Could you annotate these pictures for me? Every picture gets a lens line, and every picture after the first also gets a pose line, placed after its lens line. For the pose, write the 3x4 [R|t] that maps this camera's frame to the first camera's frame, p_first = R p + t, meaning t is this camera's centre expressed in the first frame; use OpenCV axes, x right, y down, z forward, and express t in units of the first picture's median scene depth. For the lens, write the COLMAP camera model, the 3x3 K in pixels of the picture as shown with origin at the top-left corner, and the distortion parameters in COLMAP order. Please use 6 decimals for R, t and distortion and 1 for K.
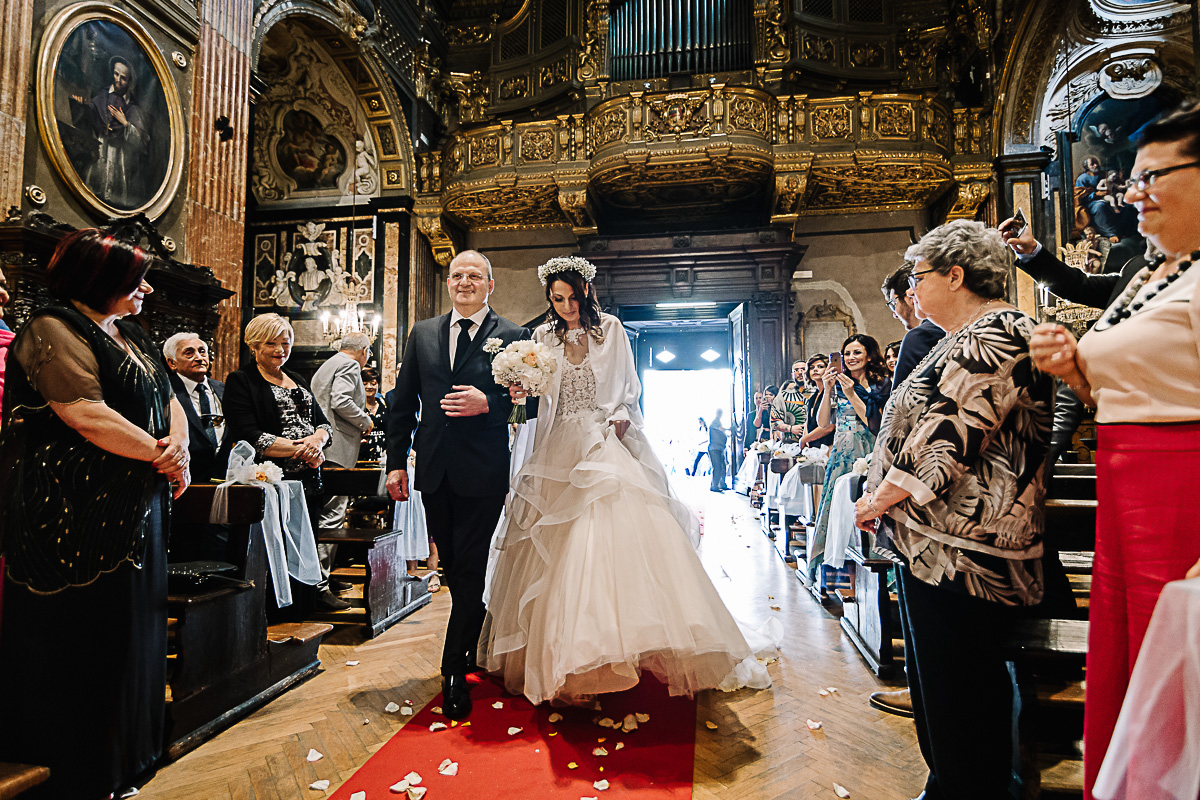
lens RADIAL K [[647.0, 0, 600.8], [0, 647.0, 397.0], [0, 0, 1]] dist [-0.000955, -0.000080]
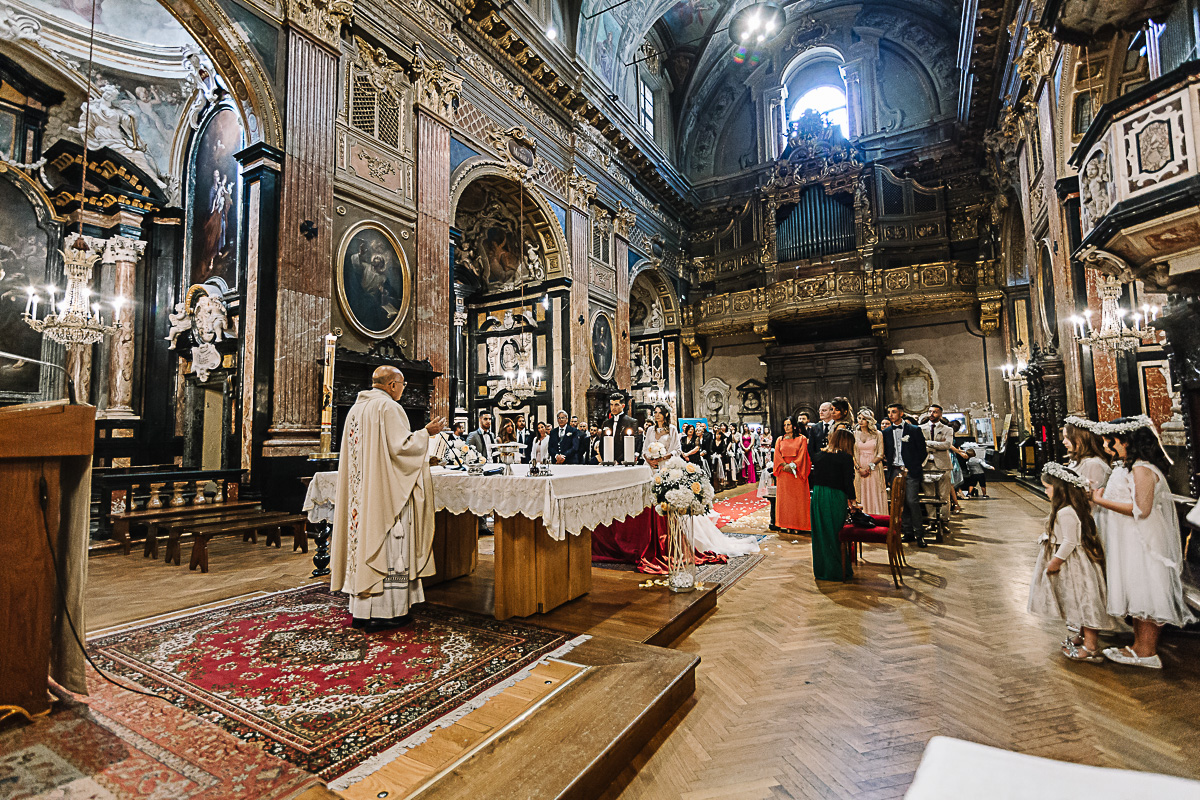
lens RADIAL K [[539.5, 0, 596.4], [0, 539.5, 394.9], [0, 0, 1]] dist [0.000799, 0.000043]
pose [[0.931022, -0.048820, -0.361684, 0.071532], [0.041303, 0.998740, -0.028491, -0.062942], [0.362619, 0.011588, 0.931865, -0.705629]]
